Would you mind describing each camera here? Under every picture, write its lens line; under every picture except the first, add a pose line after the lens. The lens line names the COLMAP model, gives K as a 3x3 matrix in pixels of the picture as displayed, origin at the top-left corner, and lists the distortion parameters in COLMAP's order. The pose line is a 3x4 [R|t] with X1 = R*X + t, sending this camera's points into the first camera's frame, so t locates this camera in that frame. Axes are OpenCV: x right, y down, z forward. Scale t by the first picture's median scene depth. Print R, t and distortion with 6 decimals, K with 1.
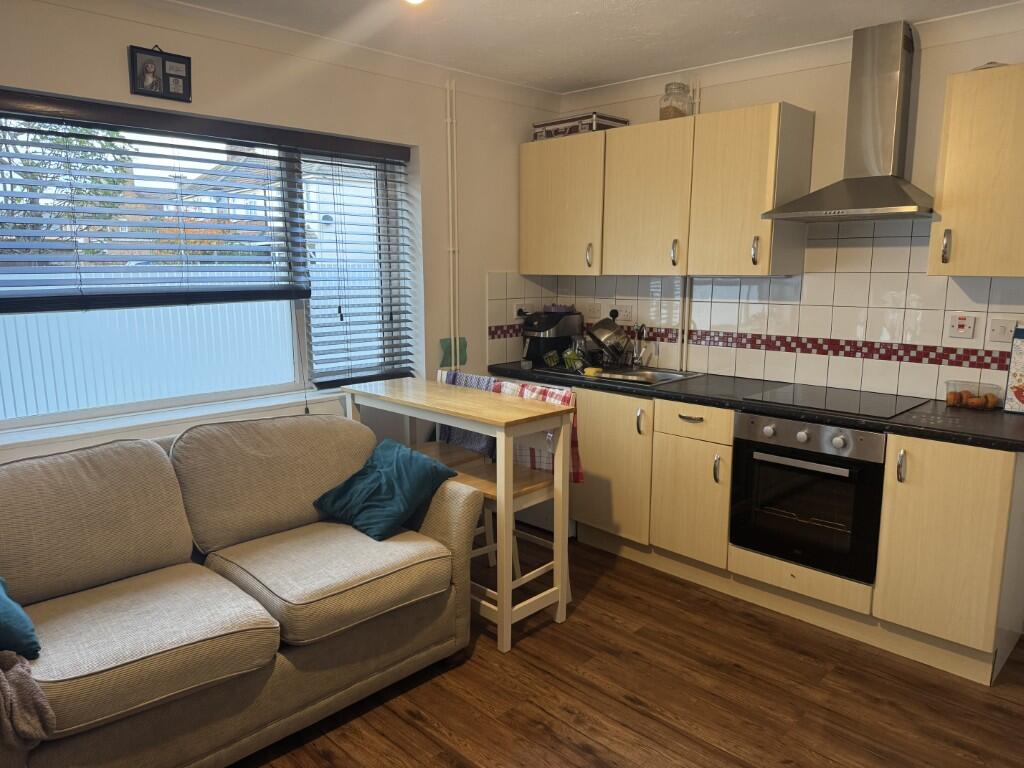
lens RADIAL K [[716.2, 0, 511.5], [0, 716.2, 388.7], [0, 0, 1]] dist [-0.010852, -0.012174]
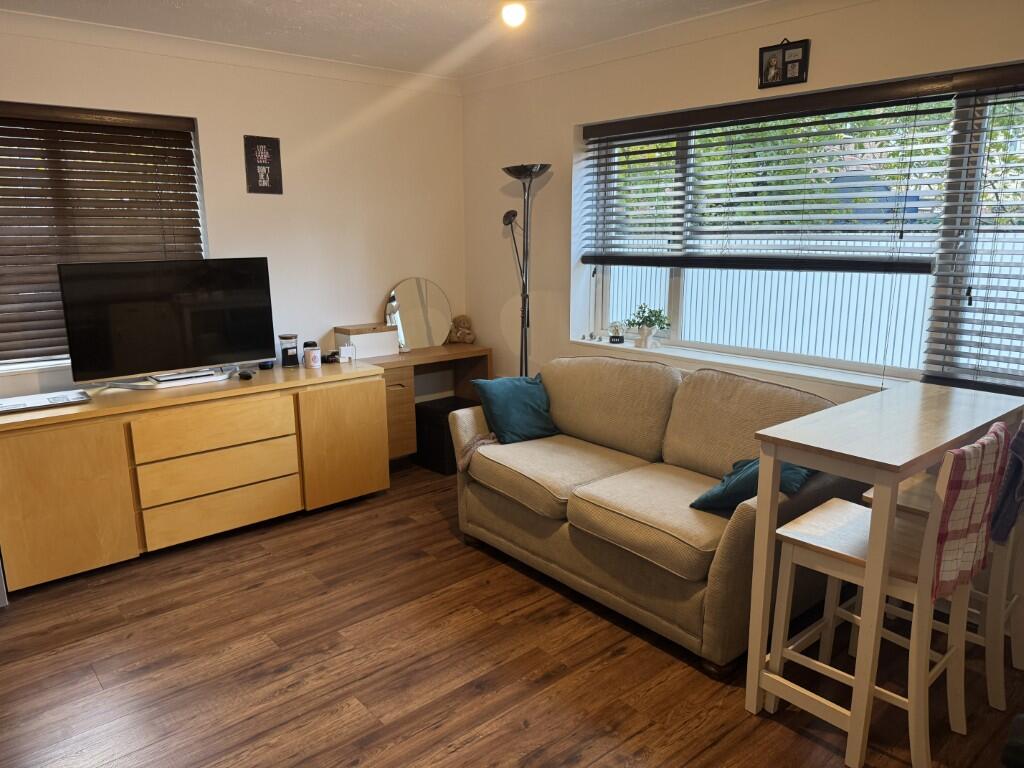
lens RADIAL K [[716.2, 0, 510.7], [0, 716.2, 383.3], [0, 0, 1]] dist [-0.010852, -0.012174]
pose [[-0.097464, 0.210076, -0.972815, 0.776200], [-0.162264, 0.961035, 0.223789, -0.140339], [0.981922, 0.179664, -0.059579, 0.749797]]
